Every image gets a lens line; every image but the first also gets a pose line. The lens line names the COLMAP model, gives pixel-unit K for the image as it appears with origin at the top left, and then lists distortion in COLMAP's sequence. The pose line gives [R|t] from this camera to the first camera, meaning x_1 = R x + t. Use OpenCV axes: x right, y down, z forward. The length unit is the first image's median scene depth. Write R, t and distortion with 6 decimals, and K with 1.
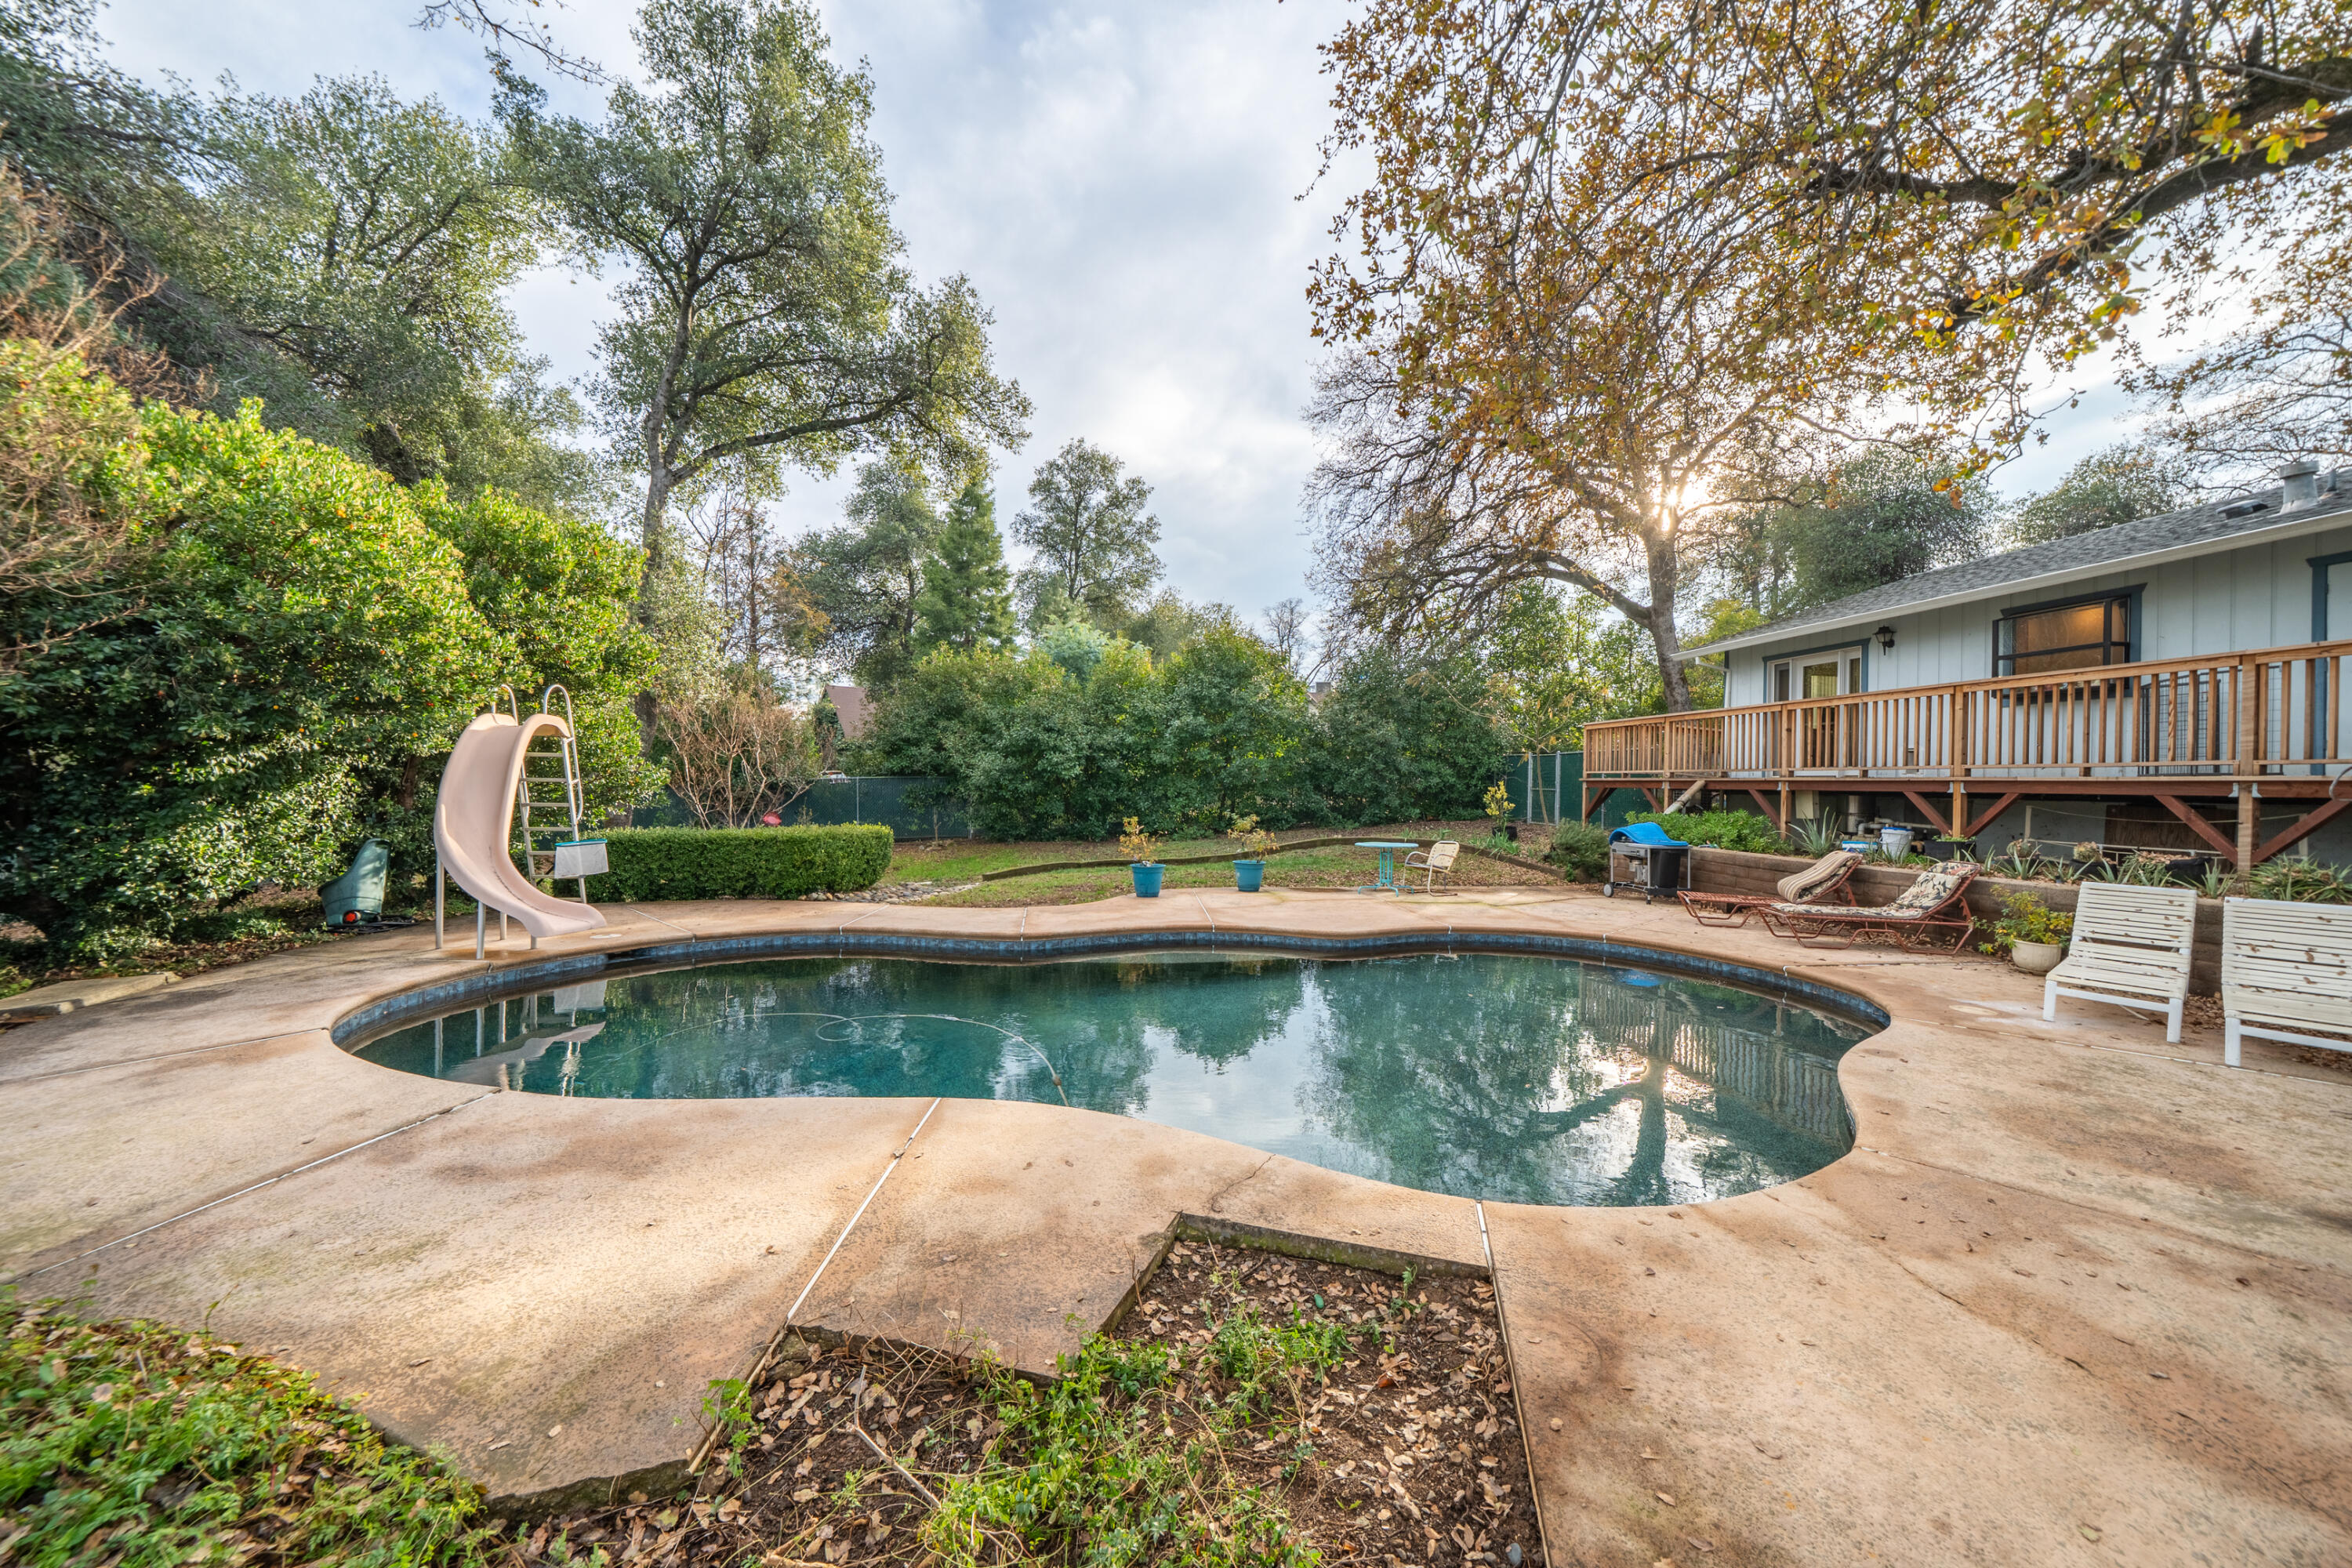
lens RADIAL K [[851.1, 0, 1171.8], [0, 851.1, 784.0], [0, 0, 1]] dist [-0.002468, -0.000352]
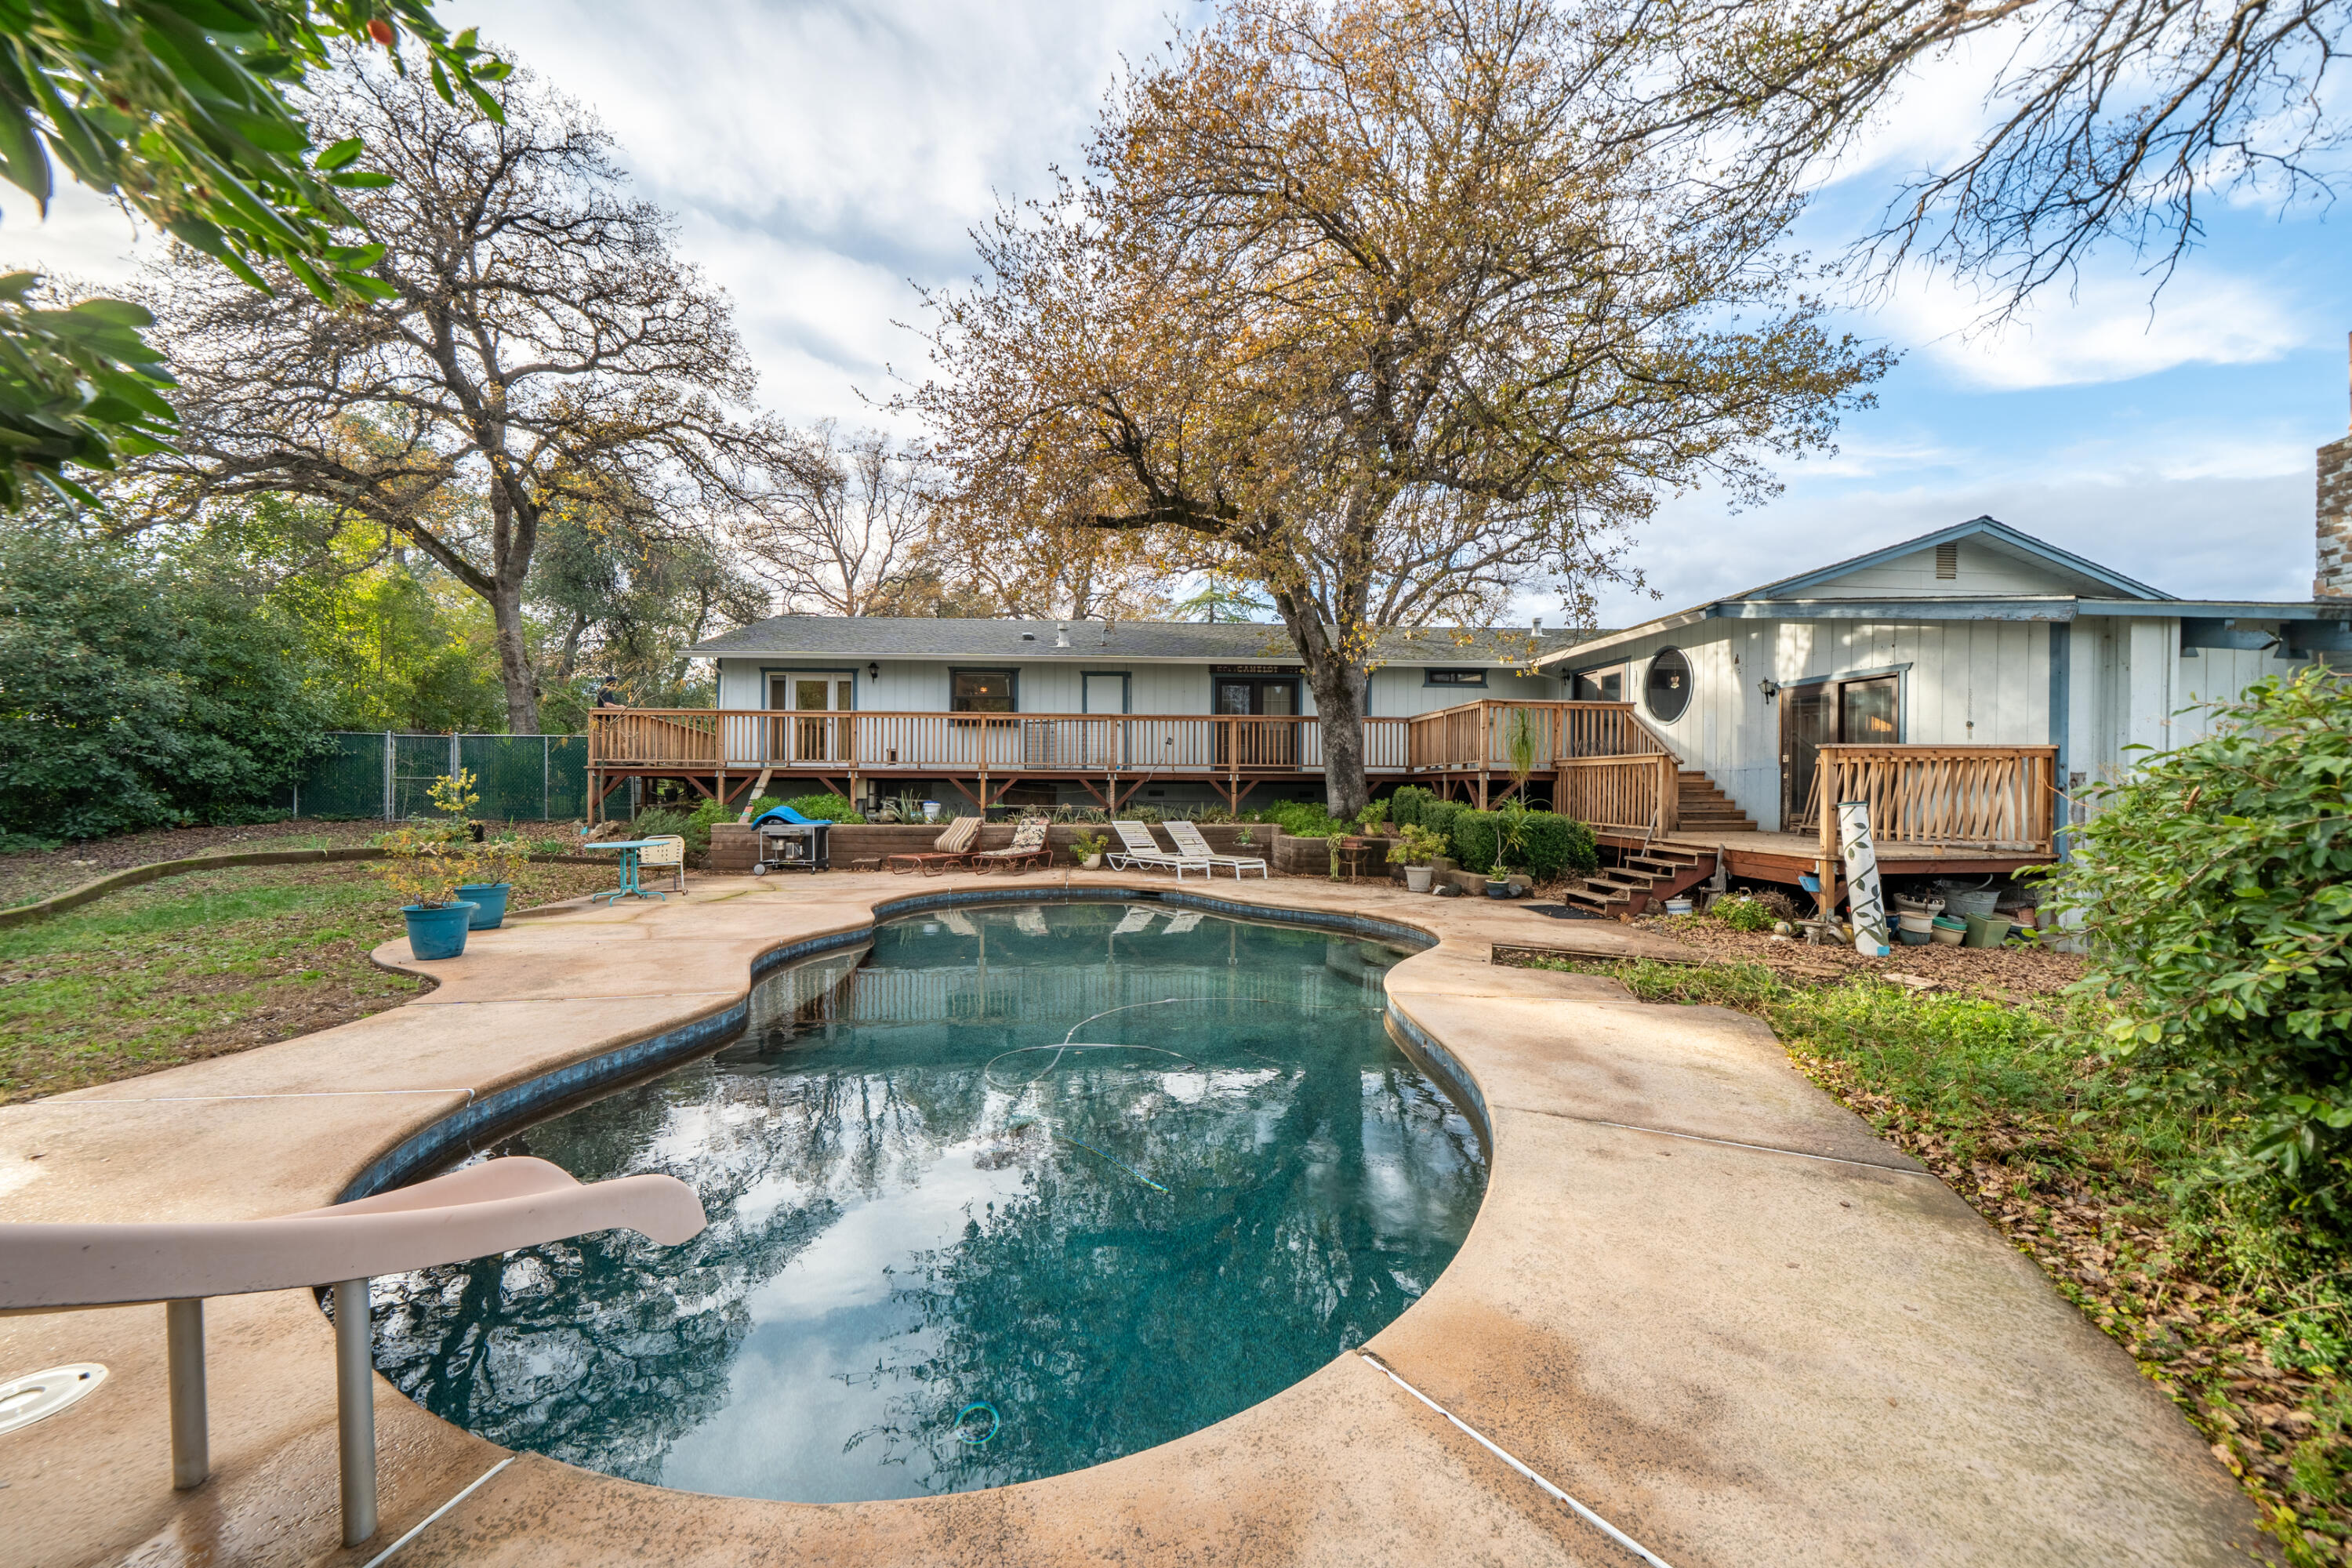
lens RADIAL K [[851.1, 0, 1170.4], [0, 851.1, 788.2], [0, 0, 1]] dist [-0.002468, -0.000352]
pose [[0.041553, -0.023133, 0.998868, -0.469865], [-0.000221, 0.999732, 0.023162, -0.006451], [-0.999136, -0.001183, 0.041536, 0.359640]]
